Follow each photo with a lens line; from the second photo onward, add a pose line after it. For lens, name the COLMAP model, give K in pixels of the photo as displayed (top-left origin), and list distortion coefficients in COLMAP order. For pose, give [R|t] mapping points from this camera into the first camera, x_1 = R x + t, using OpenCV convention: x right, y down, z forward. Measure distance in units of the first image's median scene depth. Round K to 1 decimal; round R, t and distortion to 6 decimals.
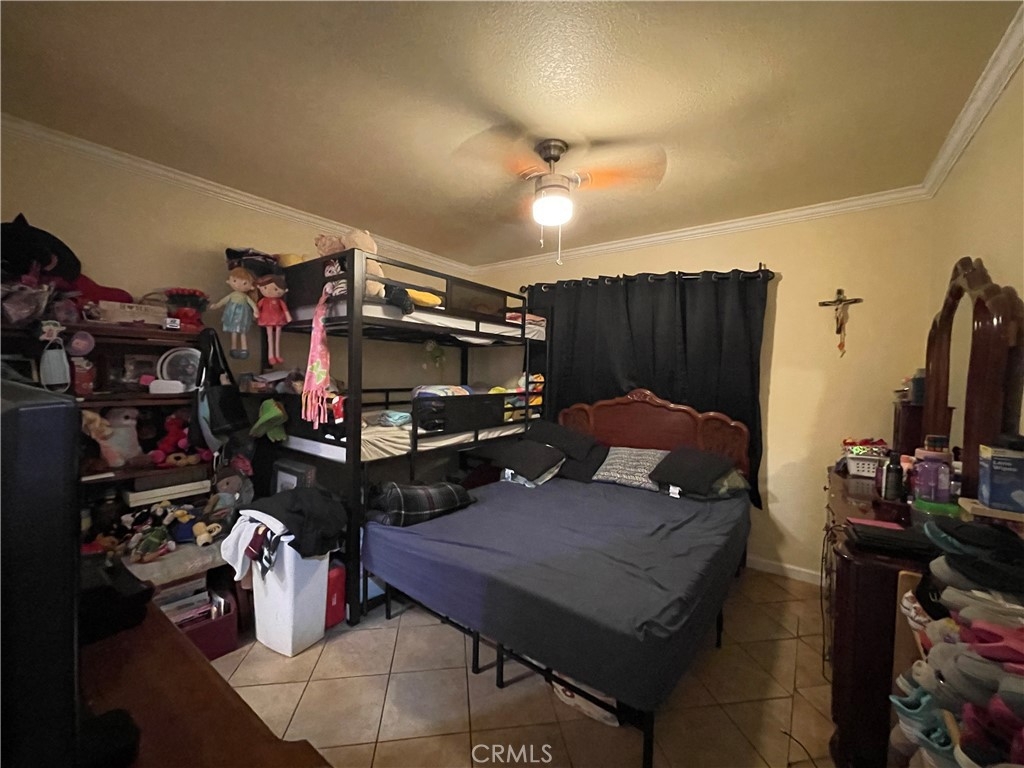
lens RADIAL K [[417.2, 0, 507.0], [0, 417.2, 384.1], [0, 0, 1]] dist [-0.003003, -0.000070]
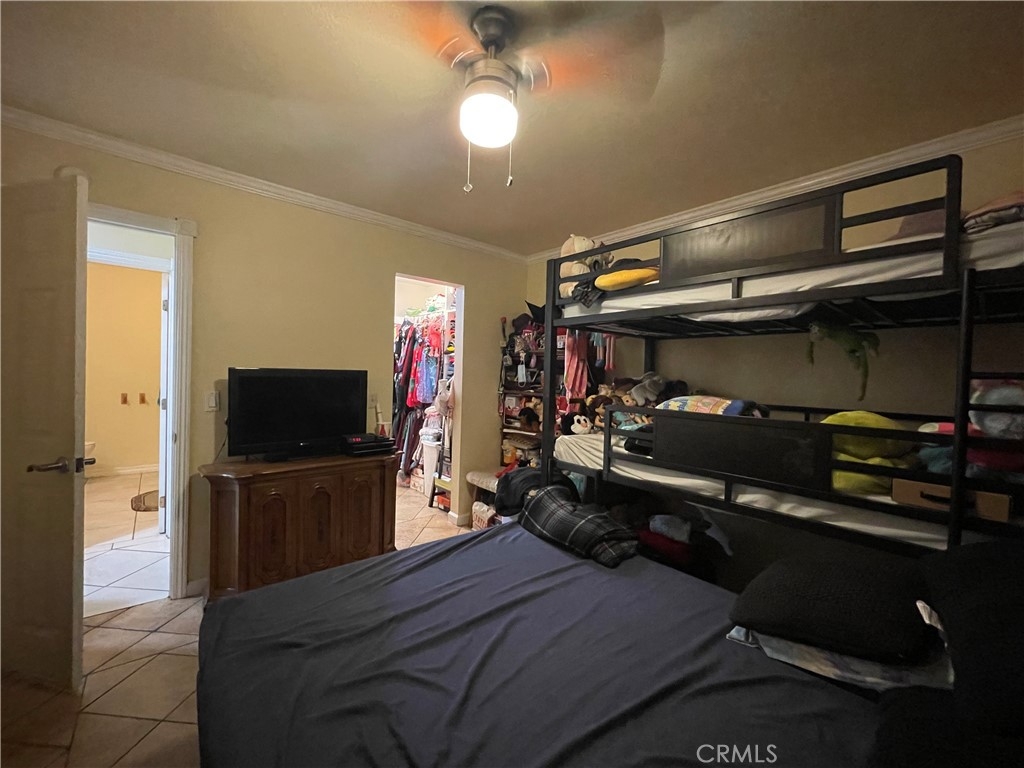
lens RADIAL K [[417.2, 0, 507.4], [0, 417.2, 384.2], [0, 0, 1]] dist [-0.003003, -0.000070]
pose [[-0.232203, -0.008448, -0.972631, 0.521096], [-0.064985, 0.997863, 0.006847, -0.000310], [0.970494, 0.064796, -0.232255, 0.836970]]
